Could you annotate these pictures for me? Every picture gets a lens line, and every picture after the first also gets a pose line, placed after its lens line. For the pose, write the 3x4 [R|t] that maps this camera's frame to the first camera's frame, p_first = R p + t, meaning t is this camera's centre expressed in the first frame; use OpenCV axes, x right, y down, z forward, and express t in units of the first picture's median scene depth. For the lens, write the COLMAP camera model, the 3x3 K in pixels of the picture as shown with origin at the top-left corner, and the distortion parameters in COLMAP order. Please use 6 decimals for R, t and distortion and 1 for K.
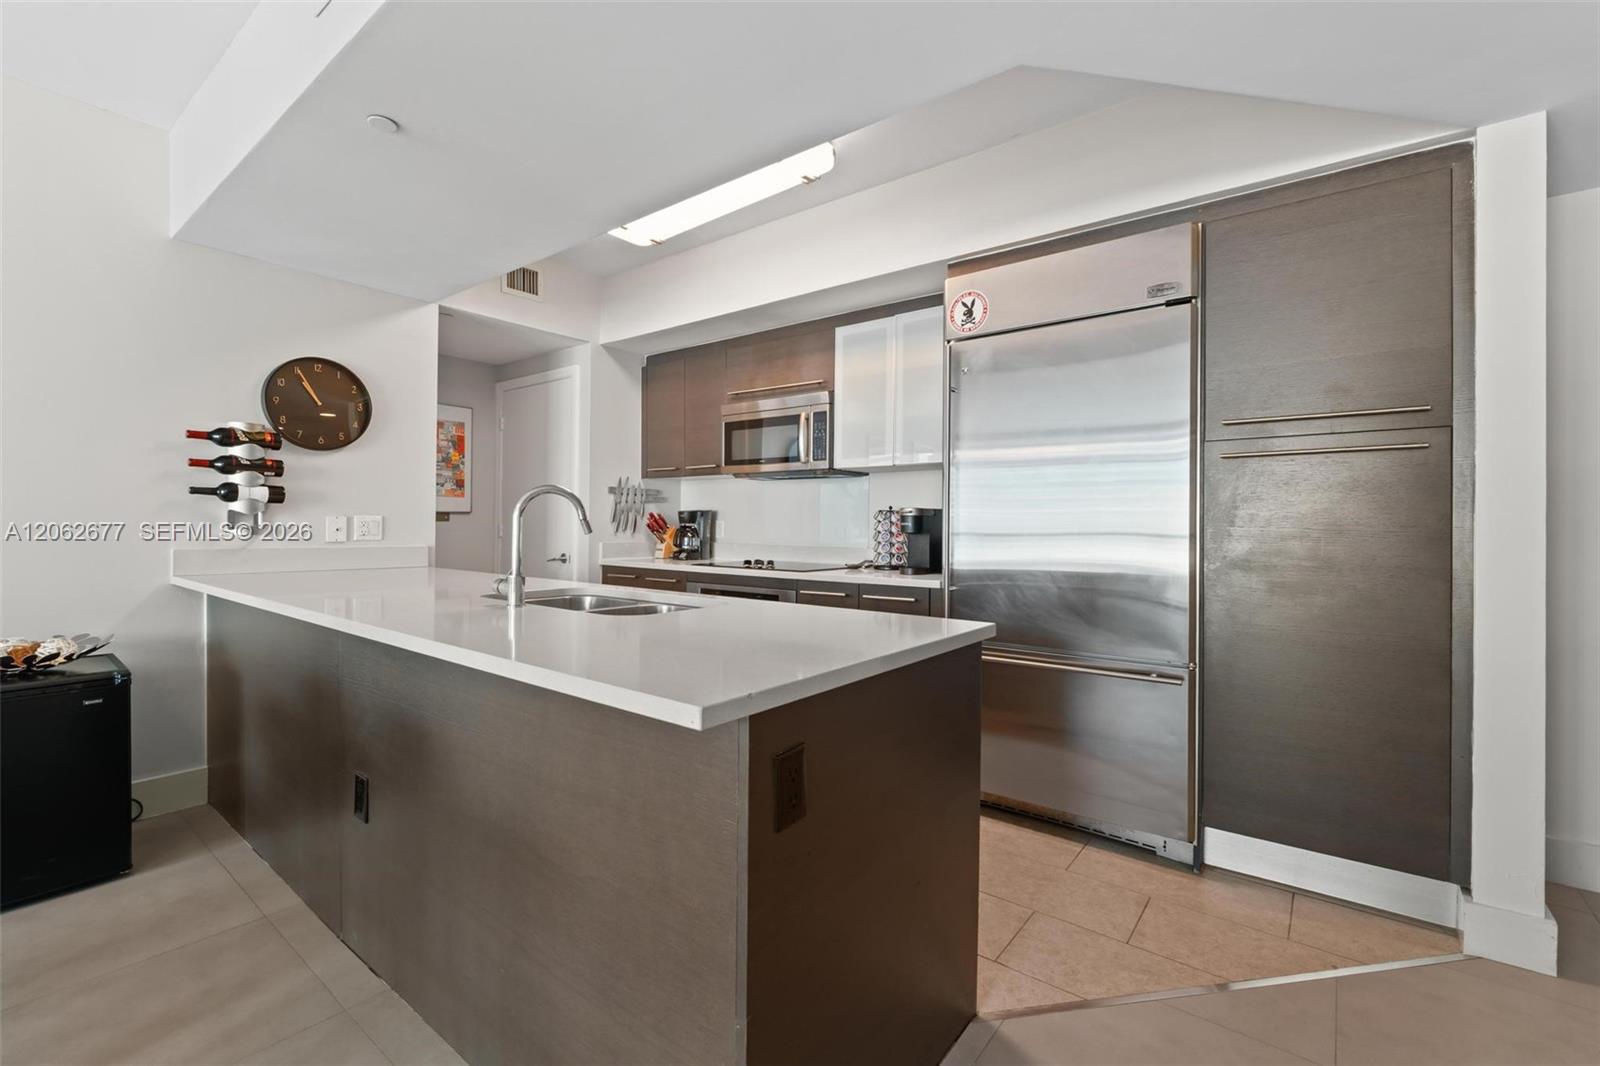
lens RADIAL K [[688.6, 0, 806.1], [0, 688.6, 524.9], [0, 0, 1]] dist [-0.002061, 0.000204]
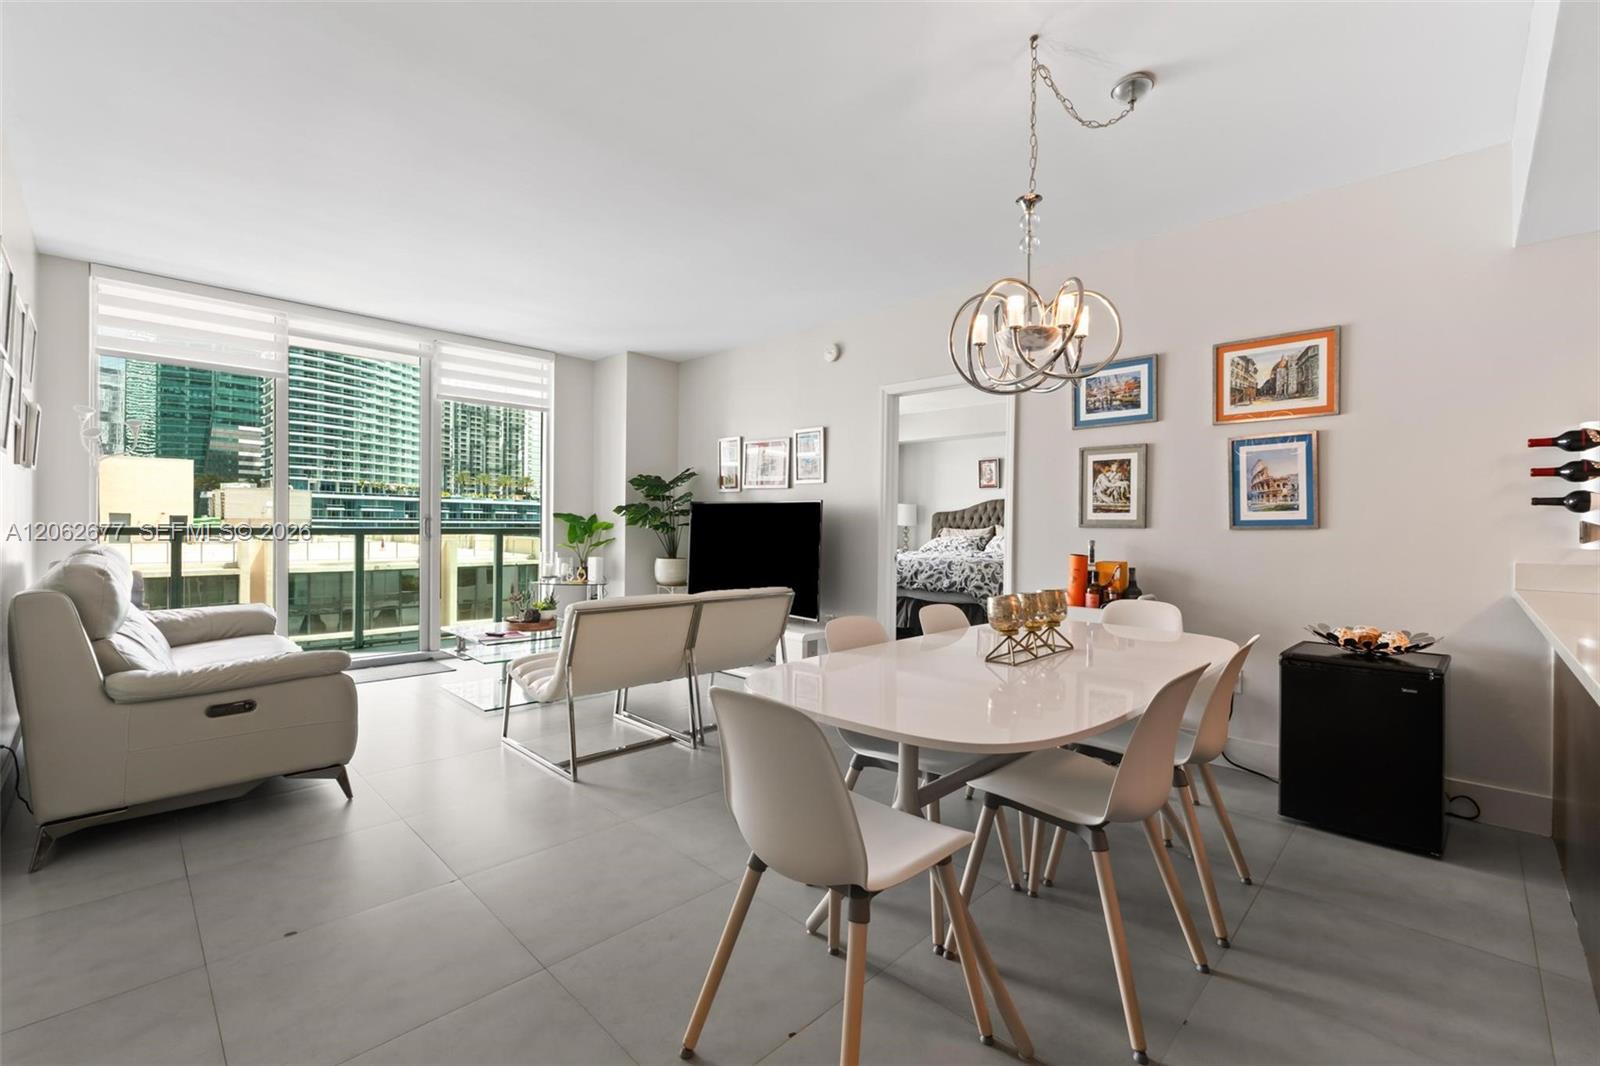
lens RADIAL K [[678.0, 0, 805.9], [0, 678.0, 530.6], [0, 0, 1]] dist [-0.003583, -0.000326]
pose [[-0.112042, -0.002777, -0.993700, 0.114925], [-0.010576, 0.999943, -0.001602, 0.001658], [0.993647, 0.010330, -0.112065, 0.074526]]
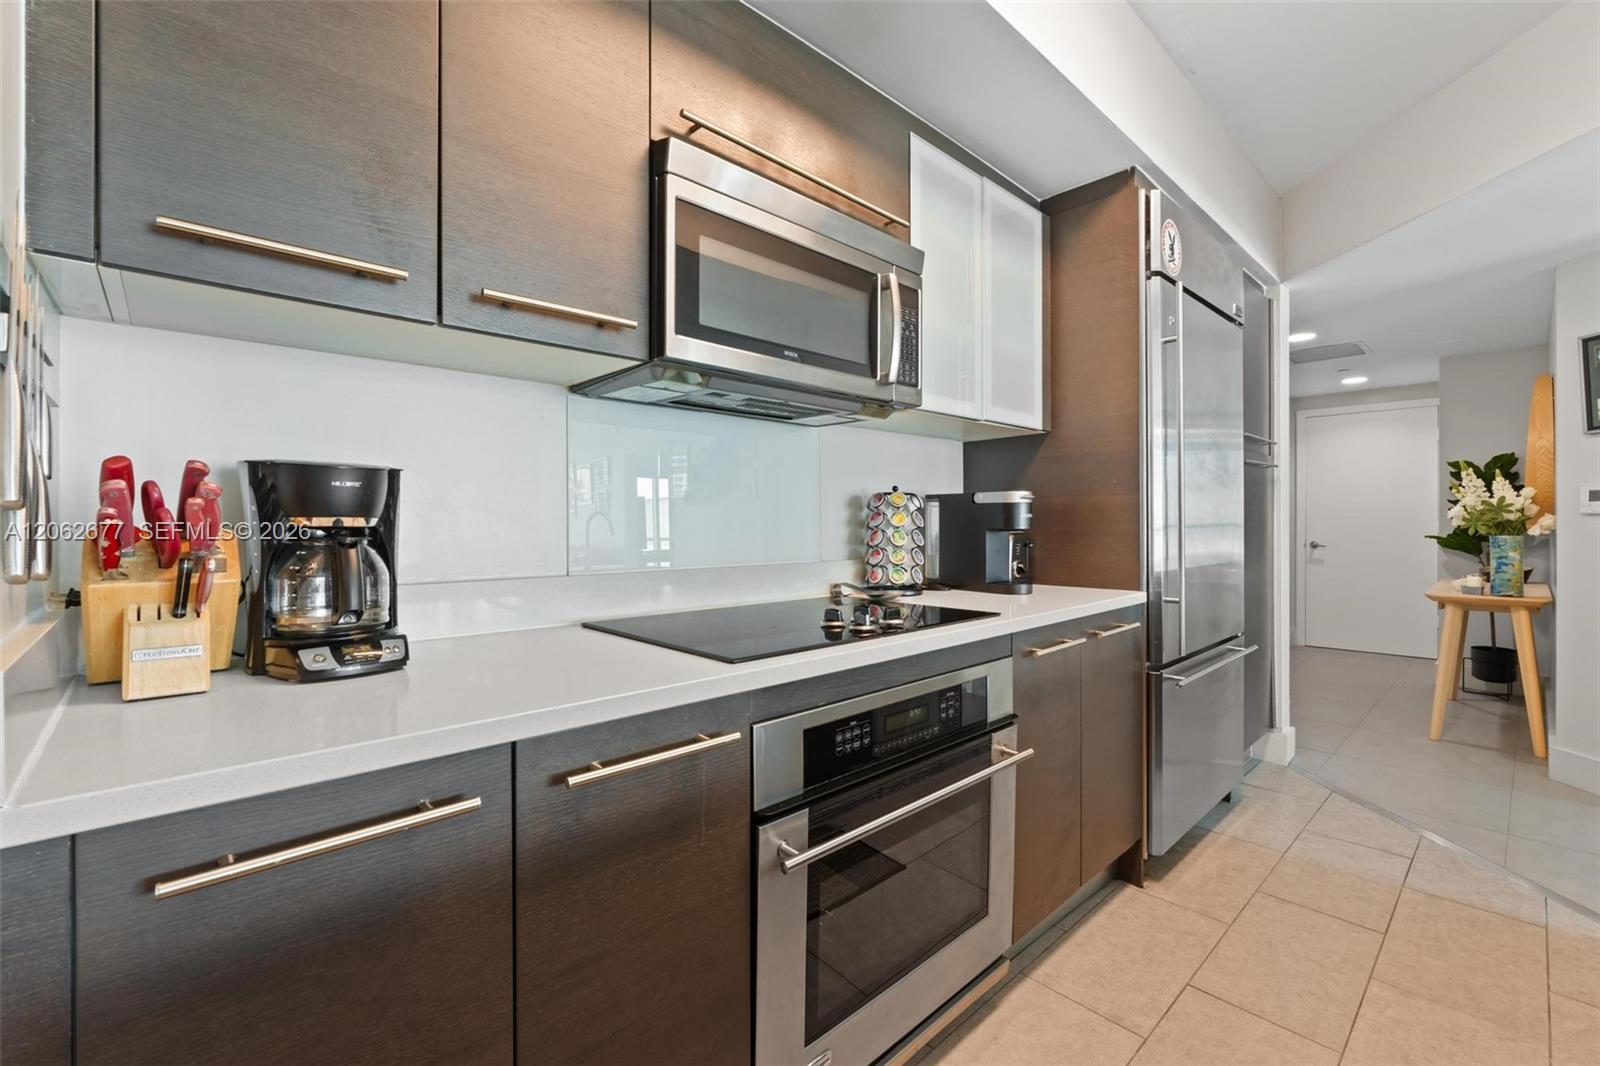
lens RADIAL K [[683.3, 0, 818.2], [0, 683.3, 524.3], [0, 0, 1]] dist [0.001603, -0.000246]
pose [[0.148571, -0.010541, 0.988846, -0.469914], [0.005498, 0.999937, 0.009833, -0.000610], [-0.988887, 0.003976, 0.148619, 0.992295]]
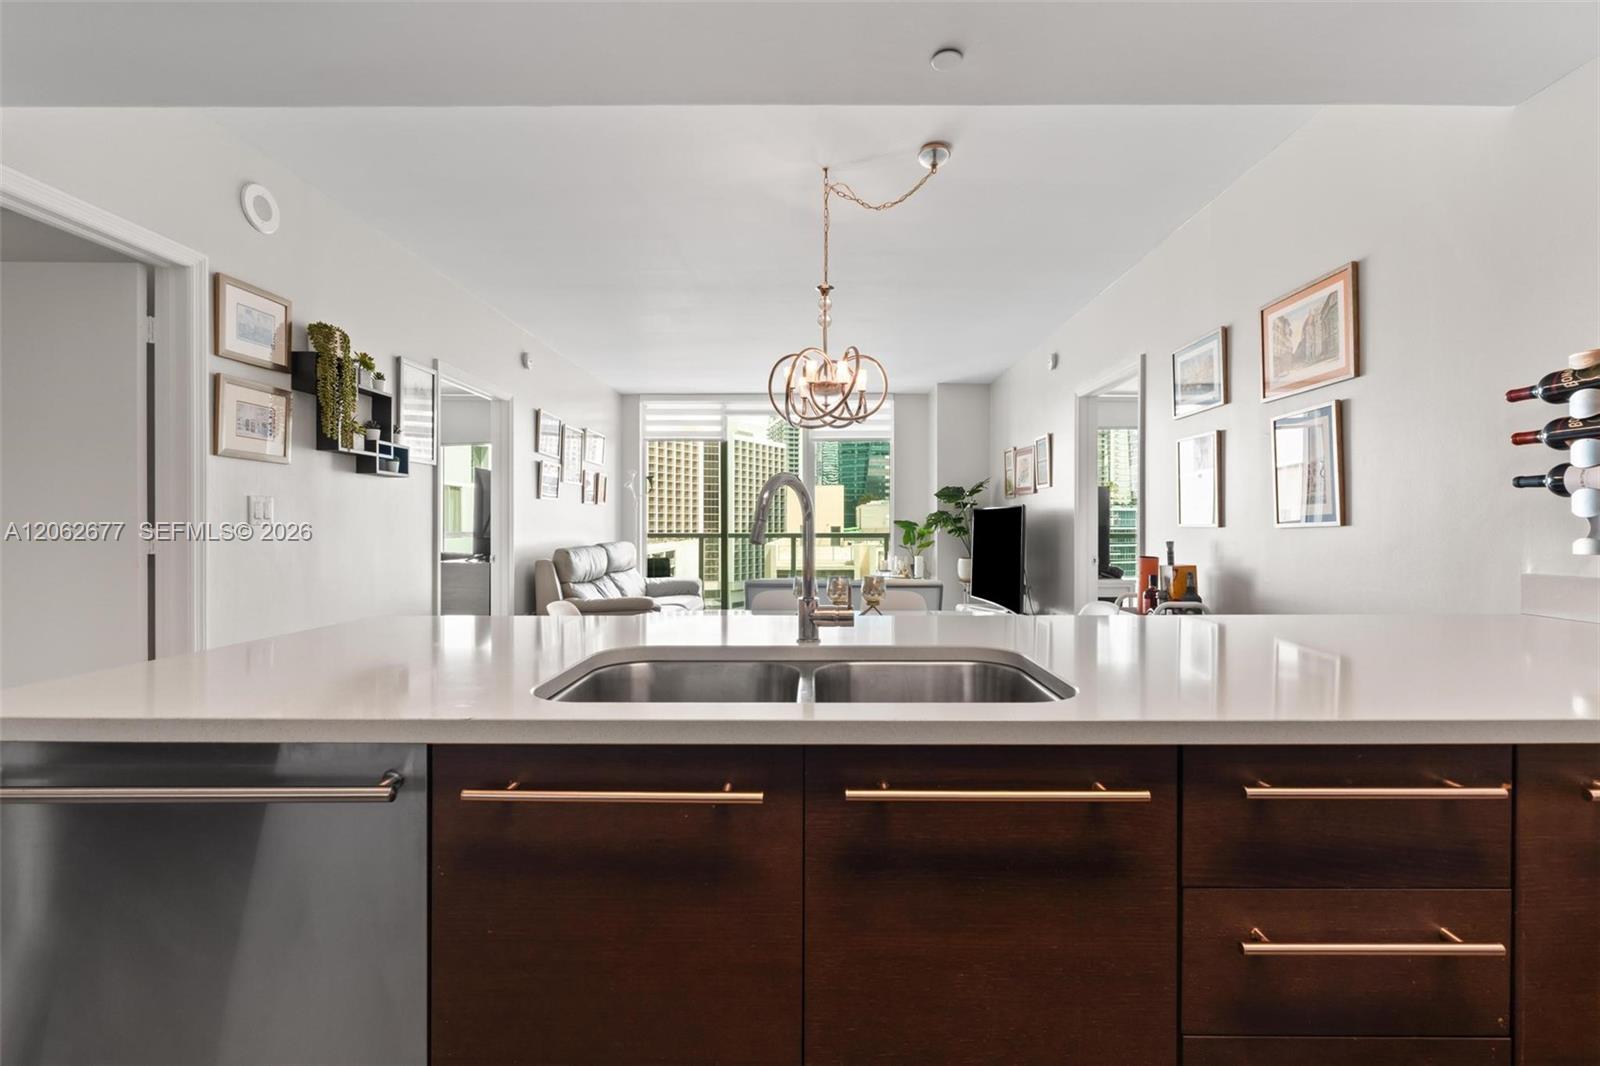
lens RADIAL K [[689.2, 0, 813.5], [0, 689.2, 533.9], [0, 0, 1]] dist [-0.005204, -0.000362]
pose [[-0.797254, -0.005466, -0.603620, 0.012722], [-0.008049, 0.999966, 0.001576, 0.001714], [0.603591, 0.006115, -0.797271, 0.837704]]
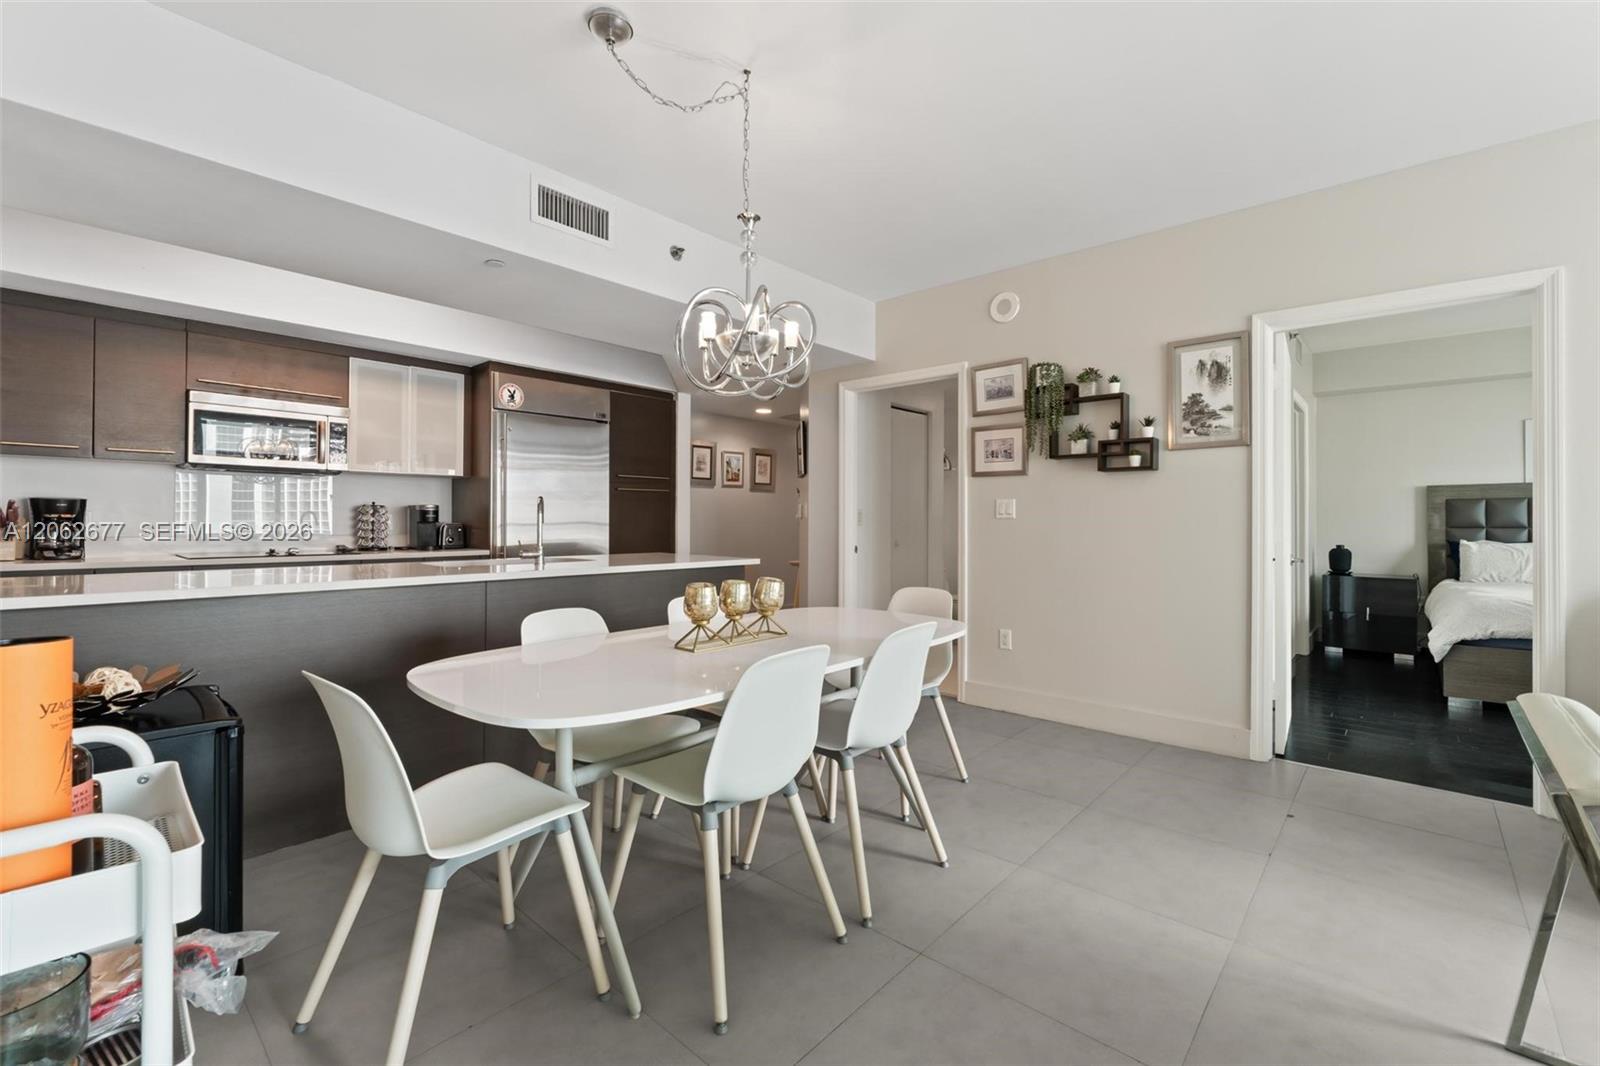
lens RADIAL K [[676.7, 0, 813.9], [0, 676.7, 521.9], [0, 0, 1]] dist [-0.002232, -0.000174]
pose [[0.060584, -0.009984, 0.998113, -1.118390], [-0.005043, 0.999934, 0.010309, -0.006664], [-0.998150, -0.005658, 0.060529, 0.093084]]
